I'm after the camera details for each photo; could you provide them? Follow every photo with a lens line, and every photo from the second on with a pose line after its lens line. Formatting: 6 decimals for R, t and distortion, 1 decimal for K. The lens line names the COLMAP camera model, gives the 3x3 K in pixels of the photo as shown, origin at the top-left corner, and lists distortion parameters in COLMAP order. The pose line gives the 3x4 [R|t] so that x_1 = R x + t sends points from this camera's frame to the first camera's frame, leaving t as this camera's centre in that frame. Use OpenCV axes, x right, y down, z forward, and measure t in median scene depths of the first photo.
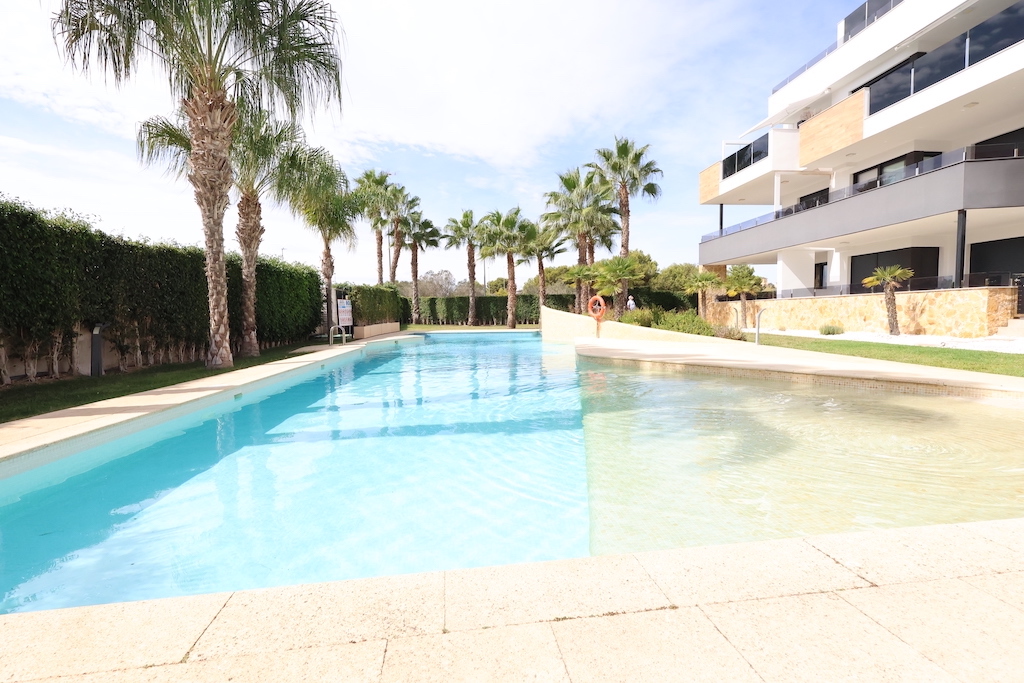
lens RADIAL K [[491.6, 0, 514.2], [0, 491.6, 327.9], [0, 0, 1]] dist [0.000363, 0.000460]
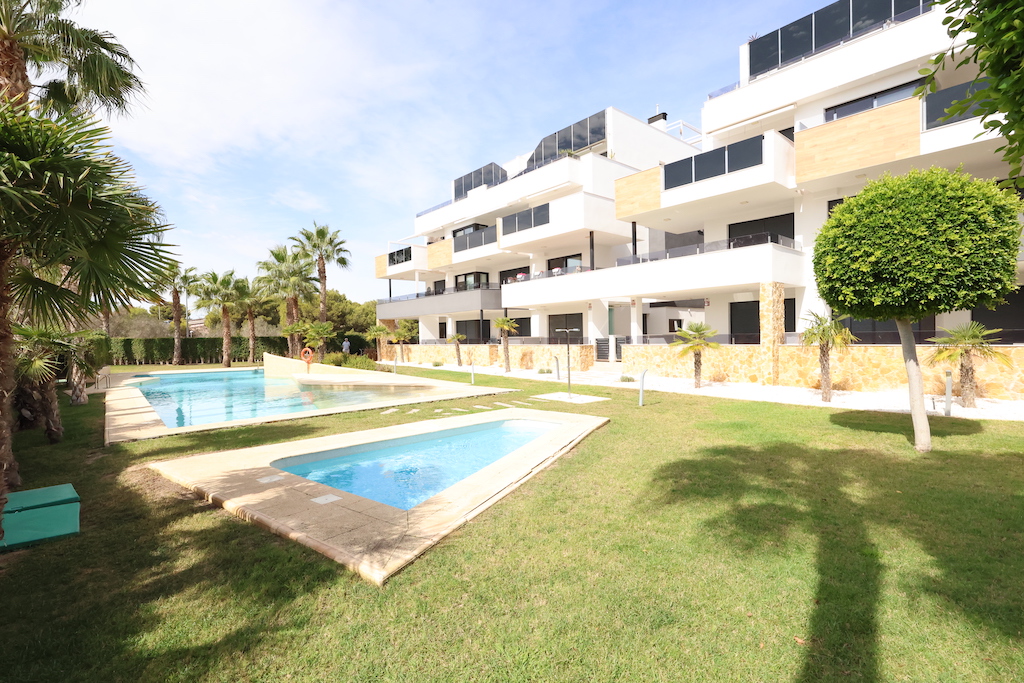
lens RADIAL K [[476.2, 0, 512.9], [0, 476.2, 342.4], [0, 0, 1]] dist [-0.001507, 0.000946]
pose [[0.823929, -0.010281, 0.566600, -0.103007], [0.025450, 0.999498, -0.018872, -0.022571], [-0.566122, 0.029969, 0.823777, -0.435273]]
